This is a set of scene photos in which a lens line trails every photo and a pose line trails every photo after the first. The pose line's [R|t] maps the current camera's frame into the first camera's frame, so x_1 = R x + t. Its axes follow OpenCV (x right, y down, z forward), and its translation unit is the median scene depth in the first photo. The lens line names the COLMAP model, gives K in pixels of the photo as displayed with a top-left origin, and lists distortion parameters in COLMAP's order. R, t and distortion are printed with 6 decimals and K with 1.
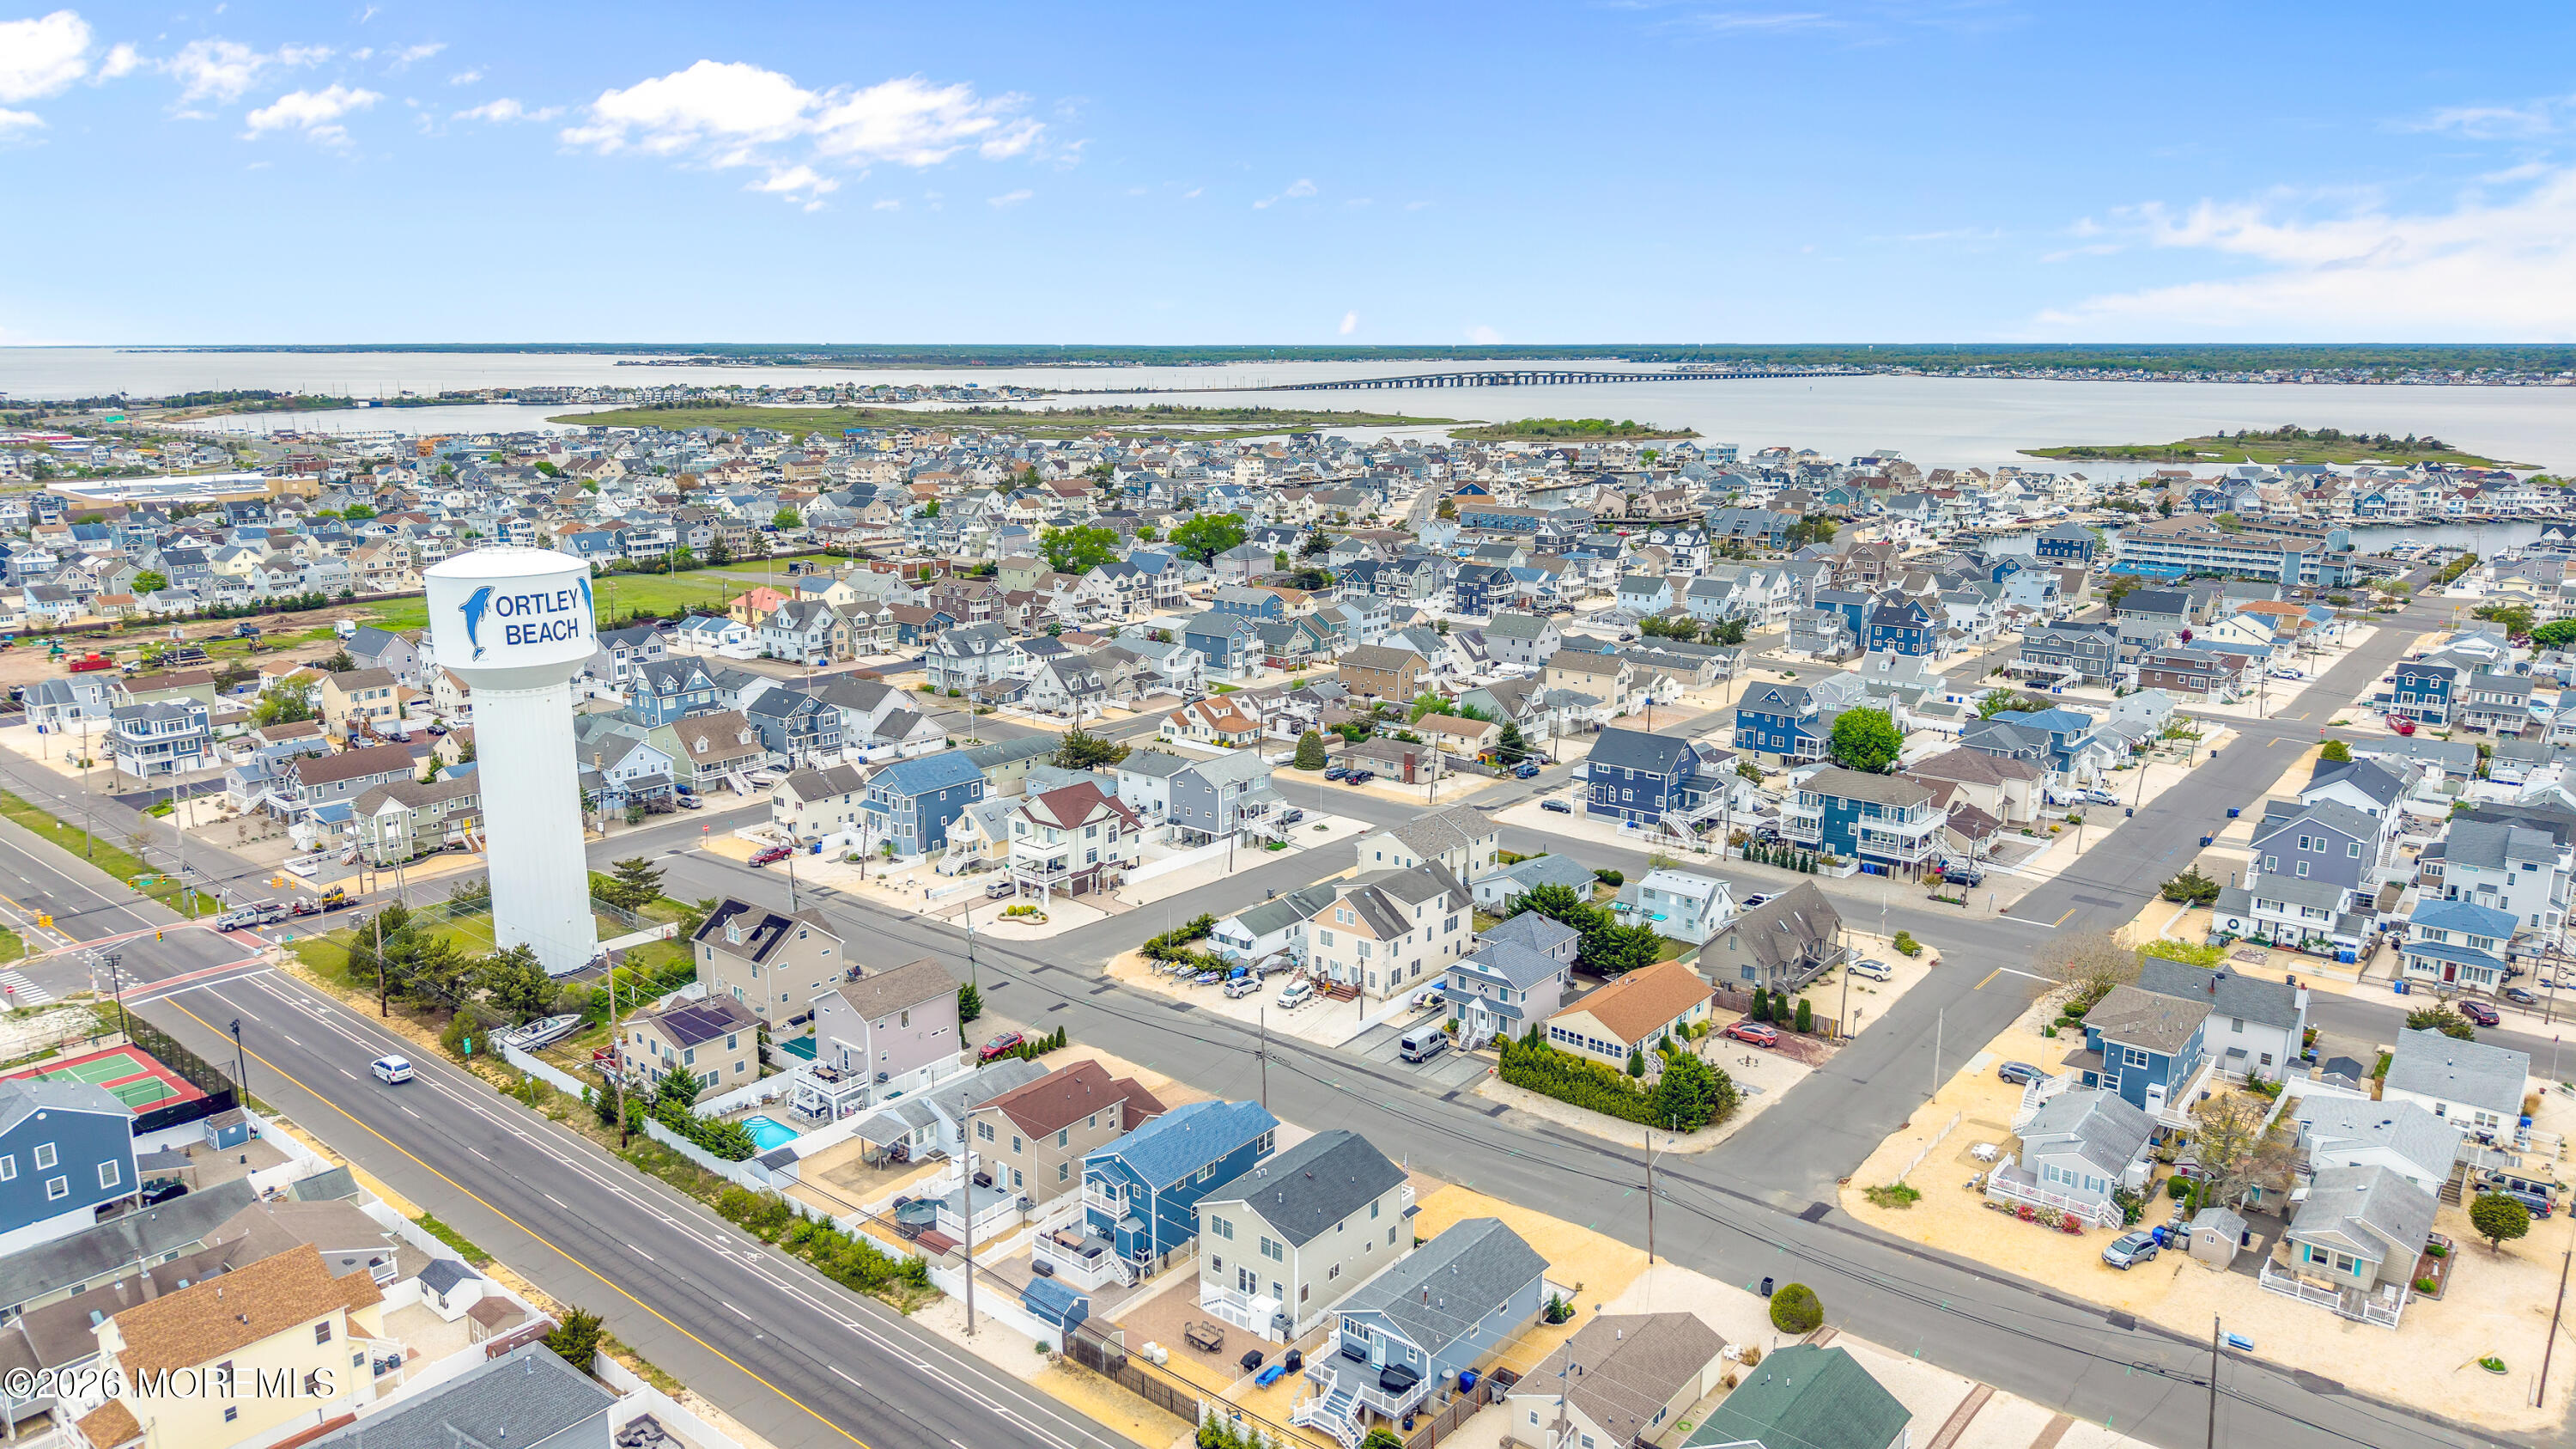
lens RADIAL K [[1720.8, 0, 1294.3], [0, 1720.8, 733.8], [0, 0, 1]] dist [0.051256, -0.071562]
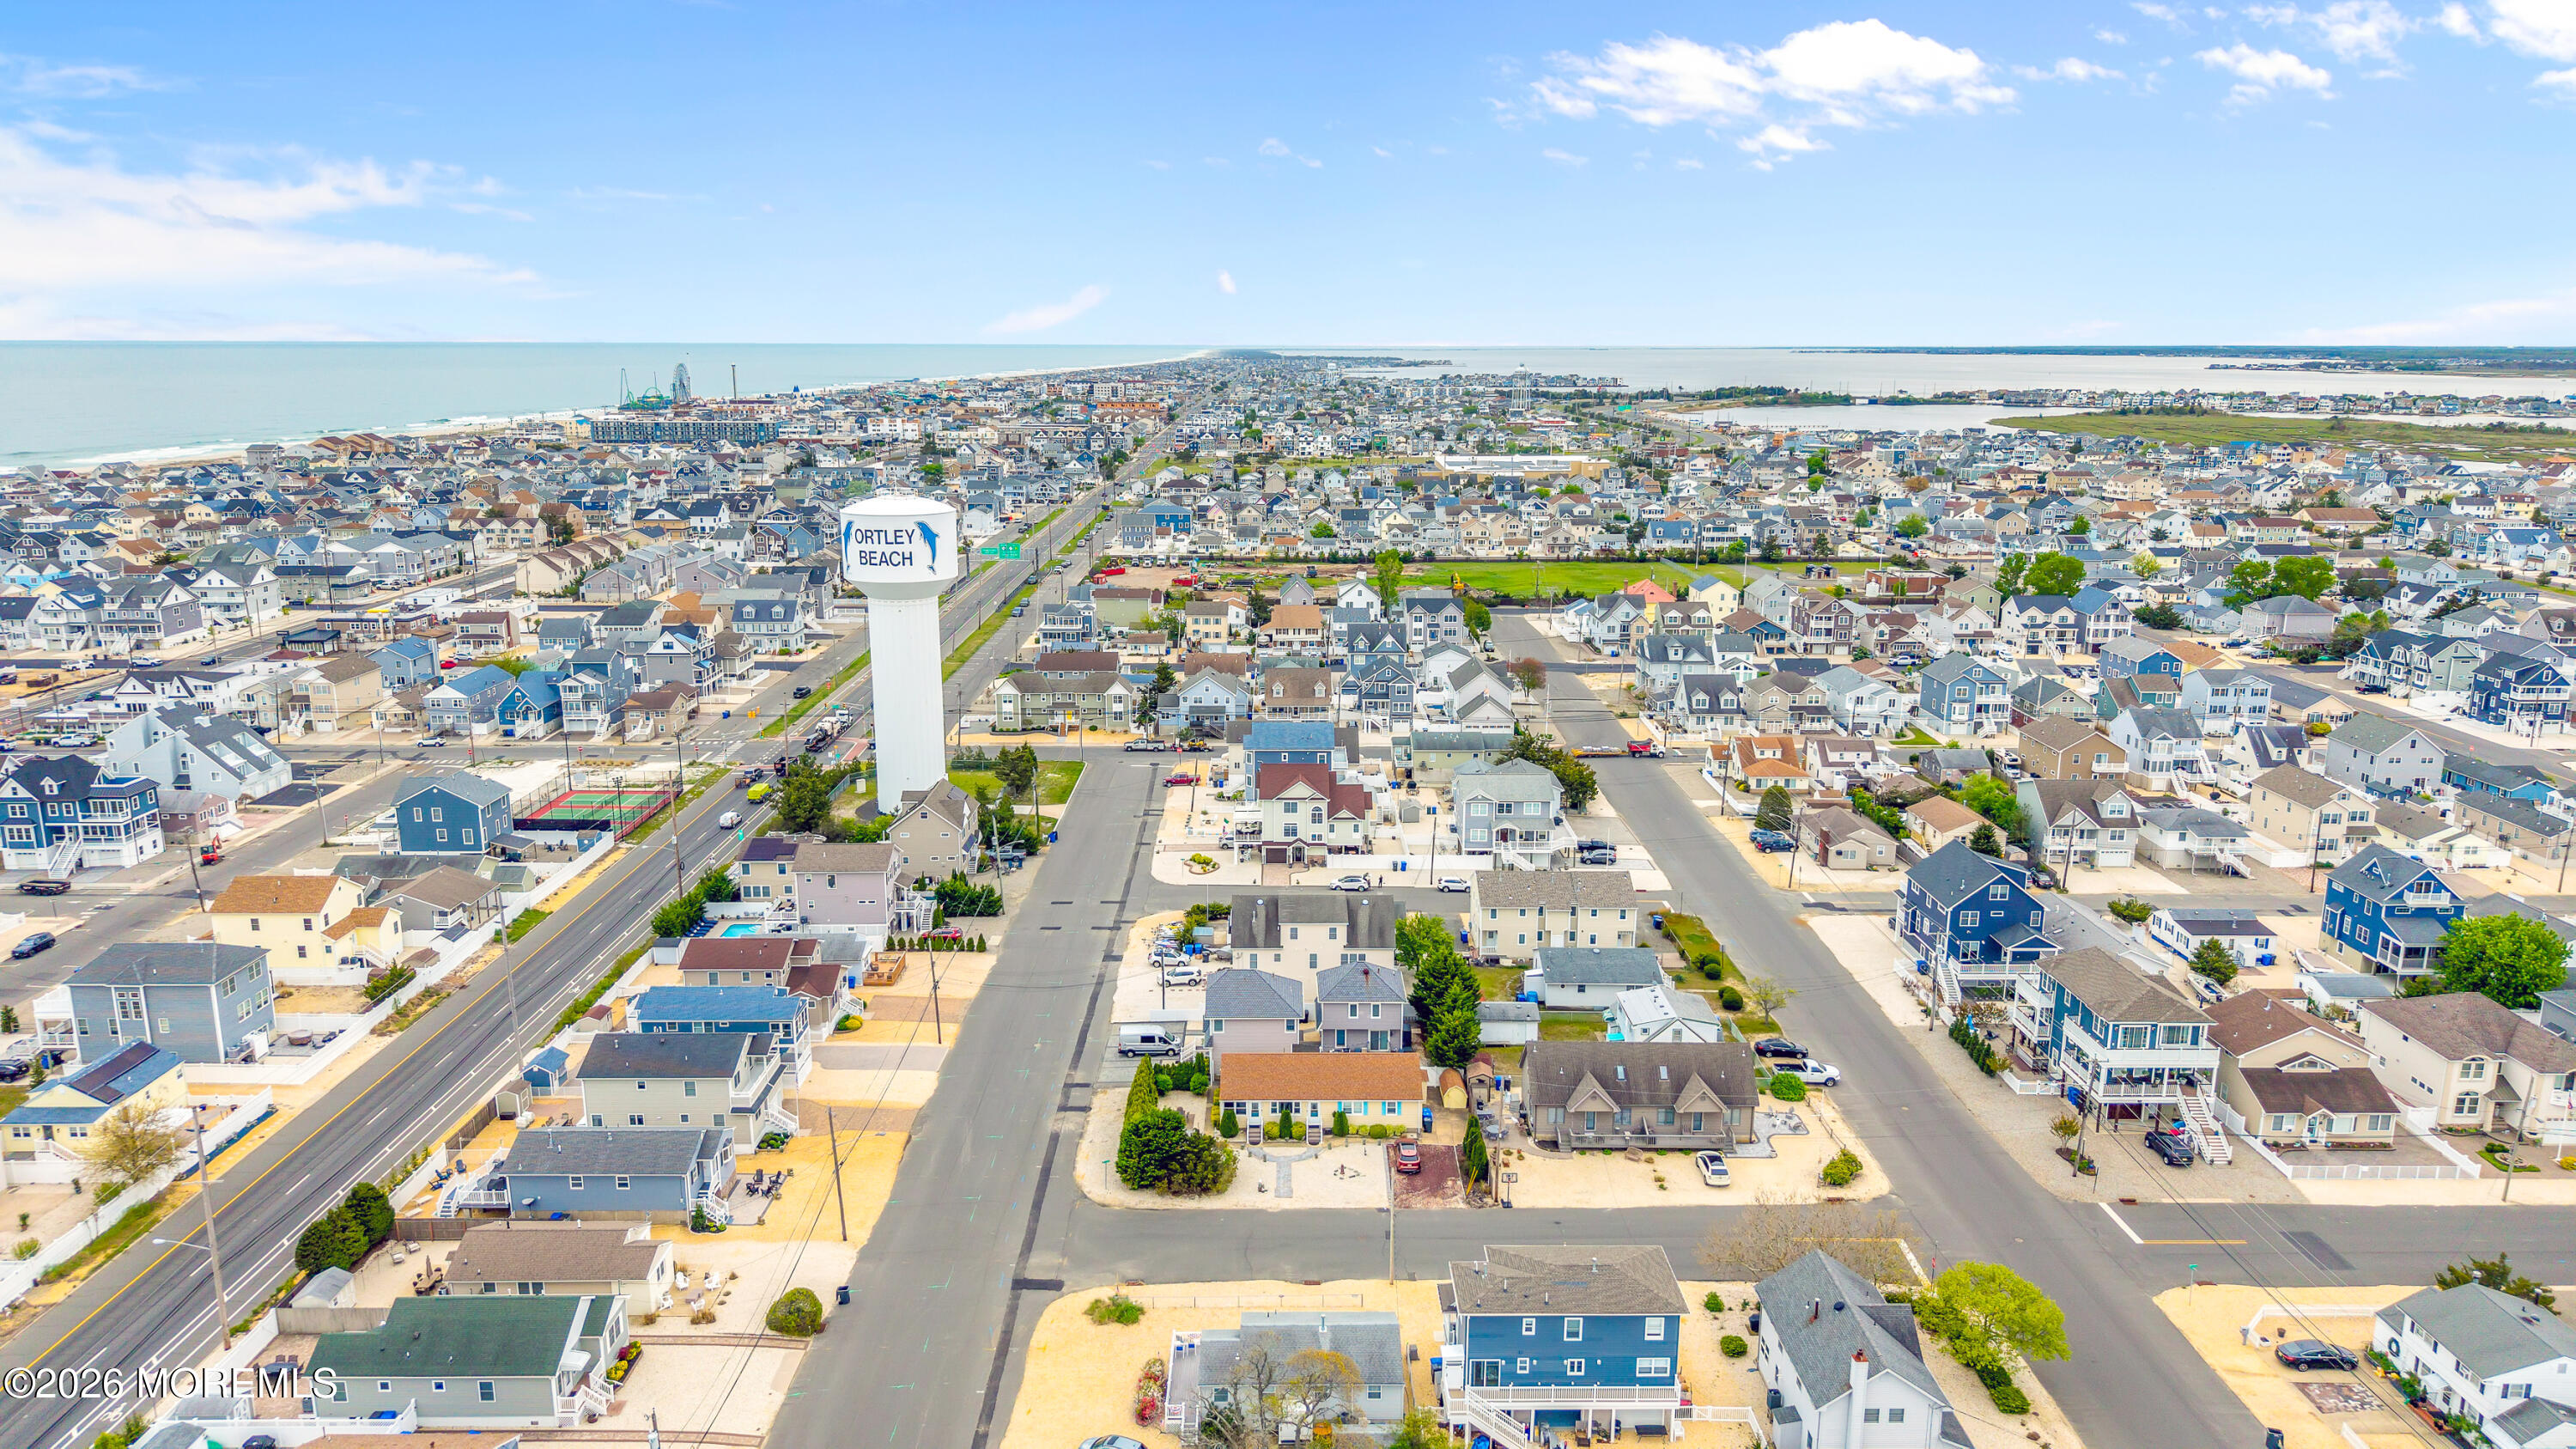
lens RADIAL K [[1720.8, 0, 1294.3], [0, 1720.8, 733.8], [0, 0, 1]] dist [0.051256, -0.071562]
pose [[0.638649, 0.171759, -0.750084, 0.577189], [-0.172552, 0.981913, 0.077927, -0.060748], [0.749902, 0.079660, 0.656735, 0.263890]]
